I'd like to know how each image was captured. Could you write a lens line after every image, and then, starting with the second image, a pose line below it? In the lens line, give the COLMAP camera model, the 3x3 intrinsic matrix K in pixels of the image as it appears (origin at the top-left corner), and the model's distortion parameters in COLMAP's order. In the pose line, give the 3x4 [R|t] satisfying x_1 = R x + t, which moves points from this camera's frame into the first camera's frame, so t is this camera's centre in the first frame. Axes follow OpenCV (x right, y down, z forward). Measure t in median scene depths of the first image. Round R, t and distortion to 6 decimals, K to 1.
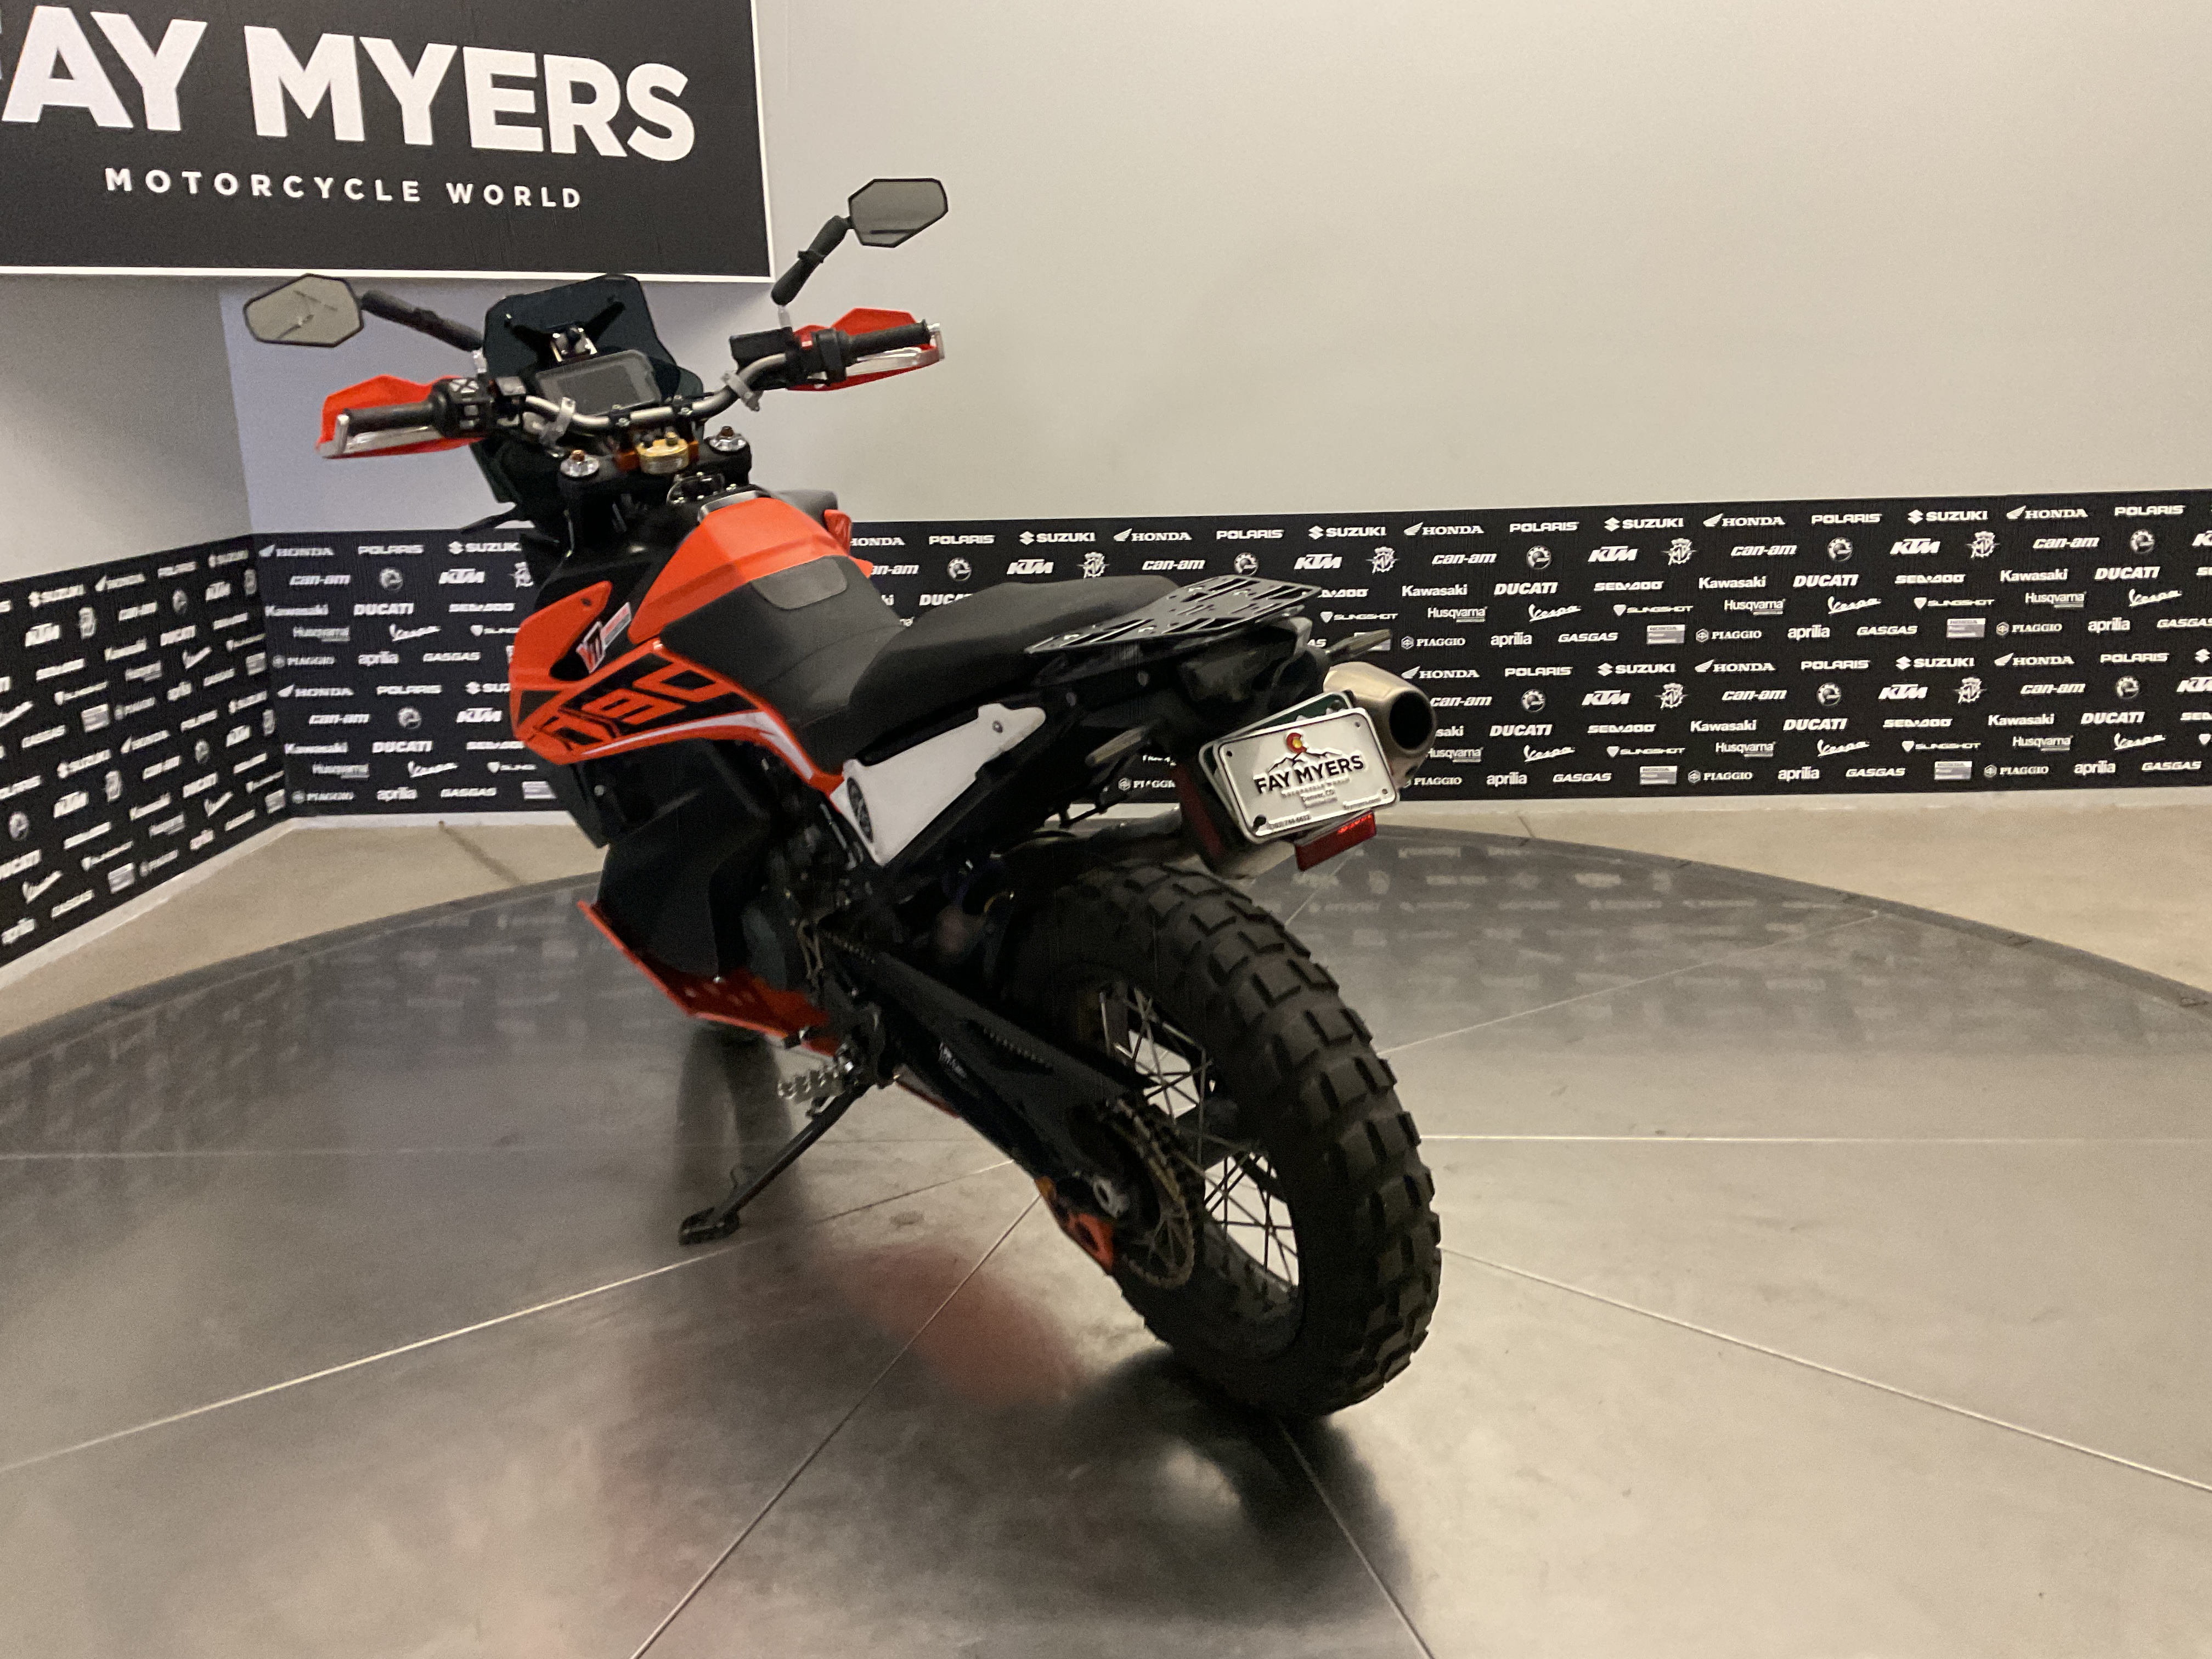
lens RADIAL K [[1855.3, 0, 1113.8], [0, 1855.3, 808.2], [0, 0, 1]] dist [0.006803, -0.091574]
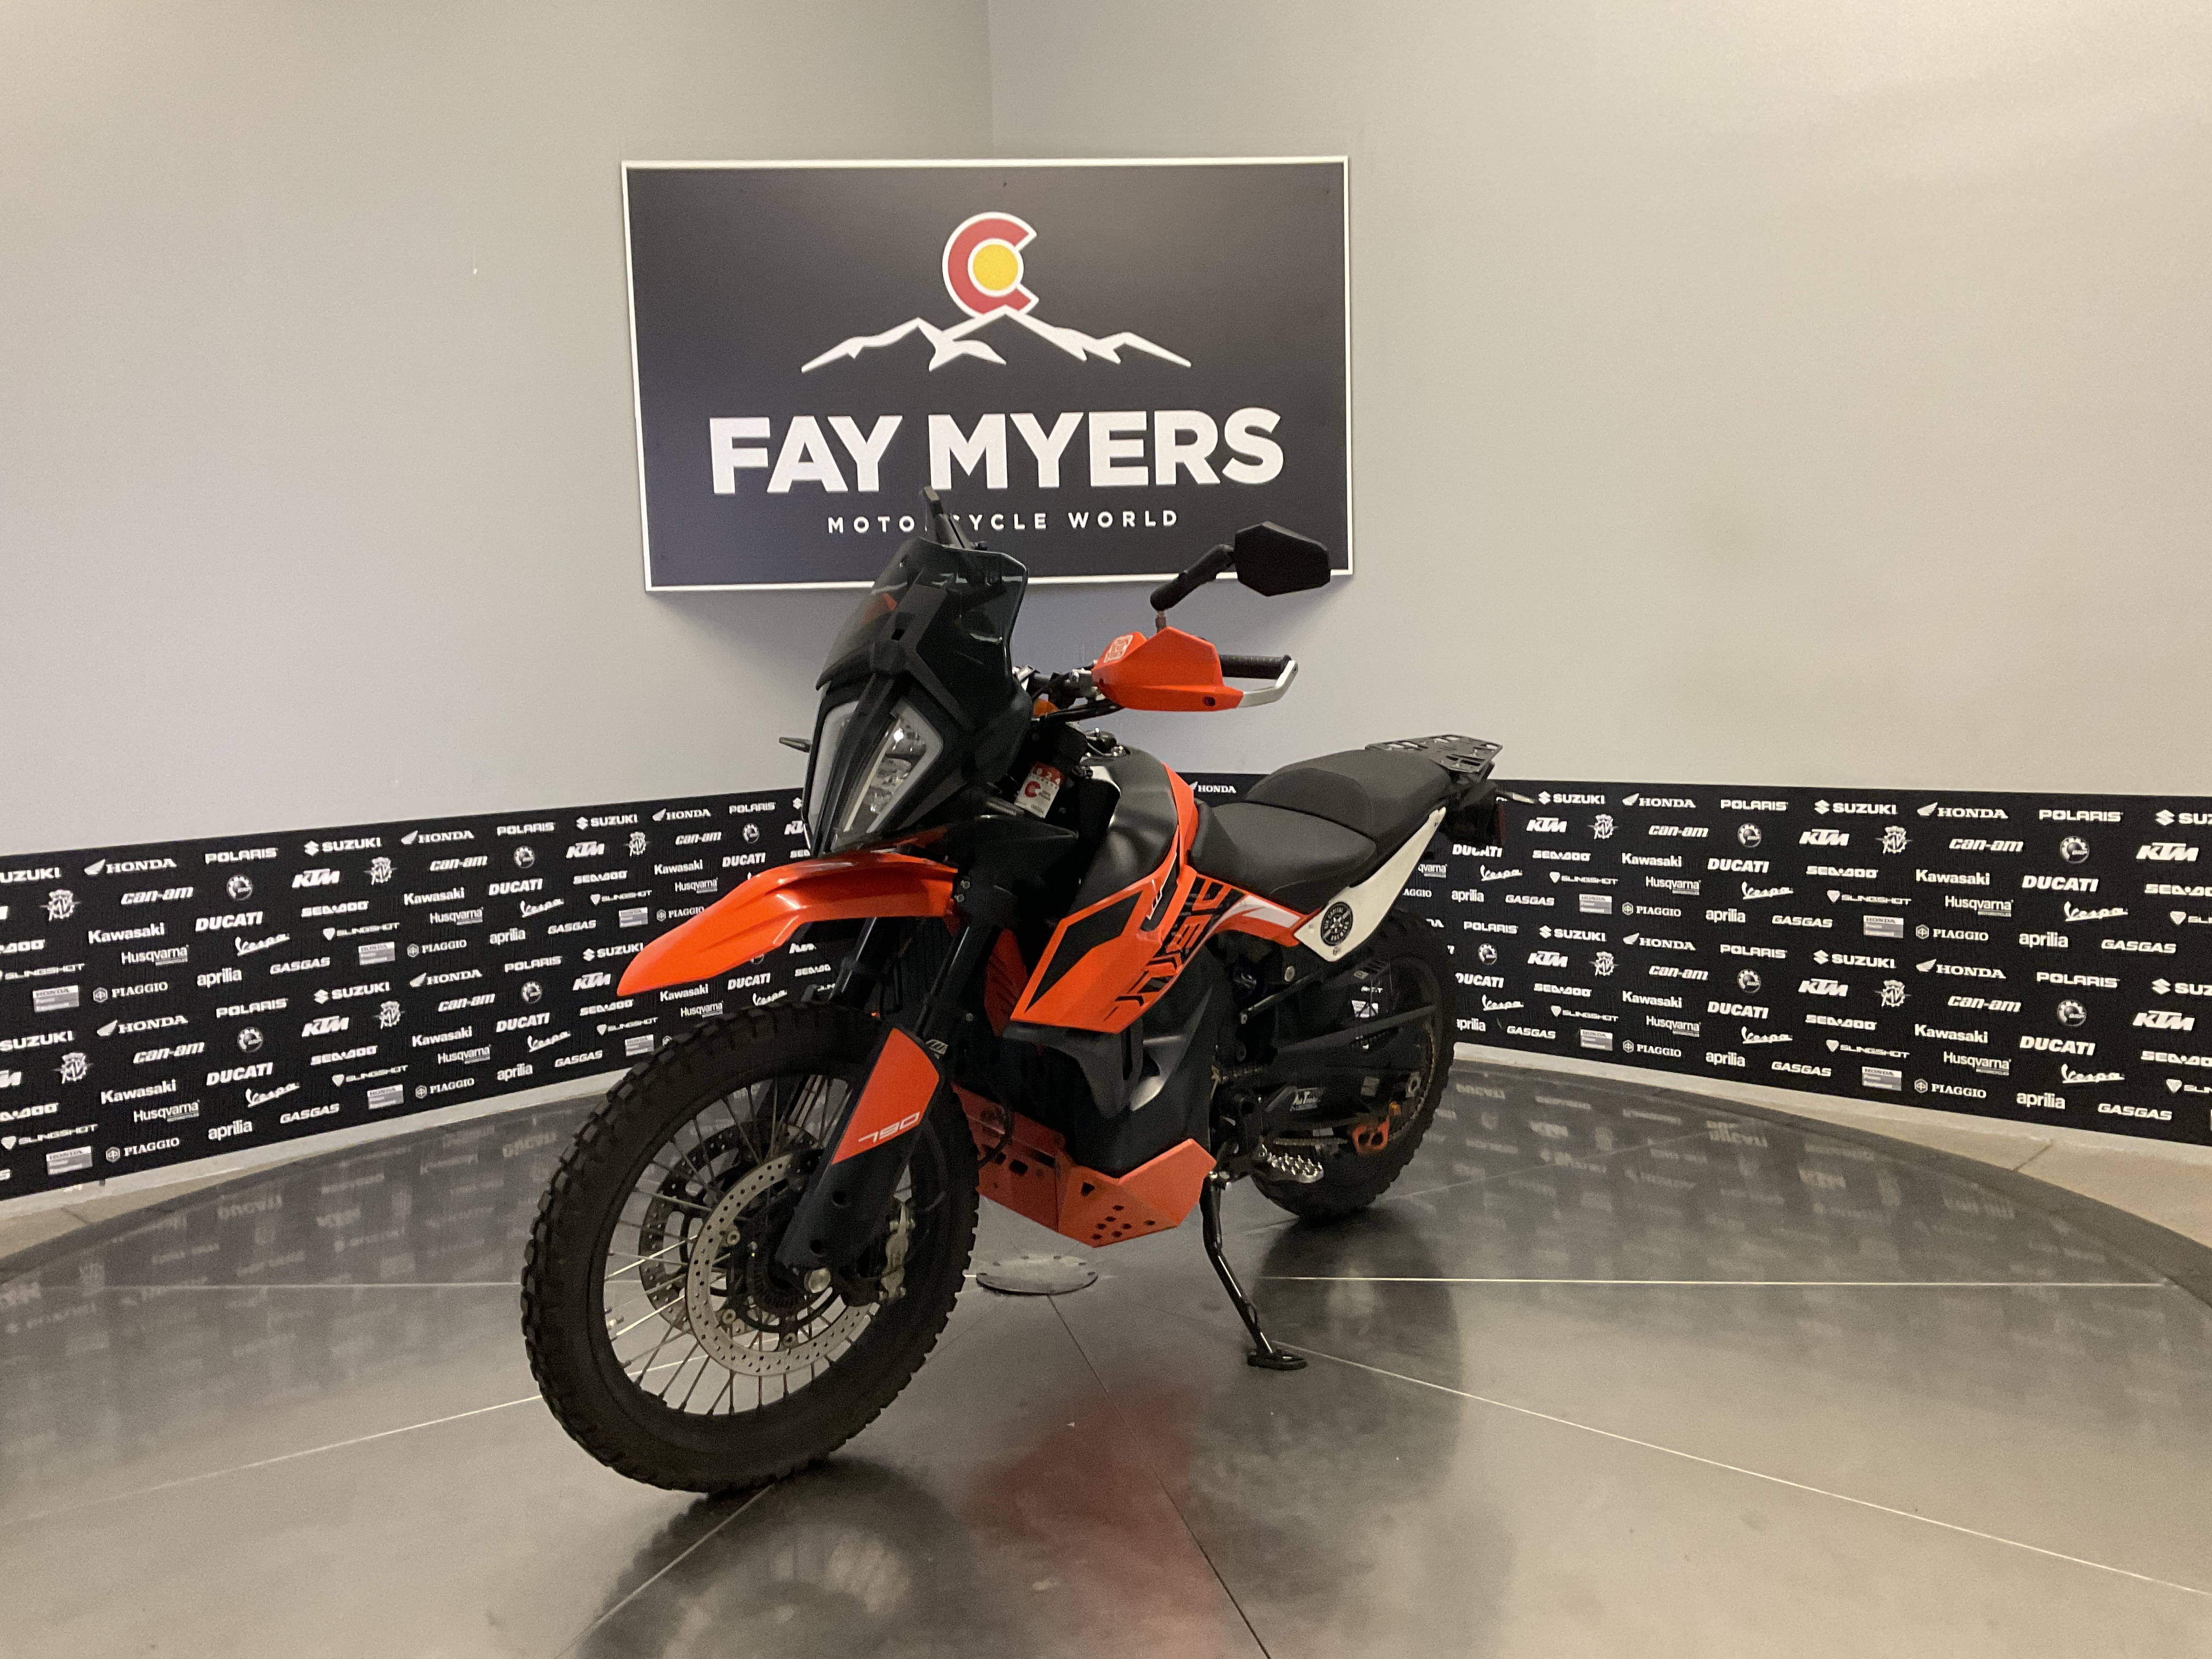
lens RADIAL K [[1855.3, 0, 1099.1], [0, 1855.3, 839.7], [0, 0, 1]] dist [0.006803, -0.091574]
pose [[0.744600, 0.071990, -0.663618, 0.573086], [-0.143467, 0.988193, -0.053773, -0.030599], [0.651912, 0.135247, 0.746136, 0.028832]]
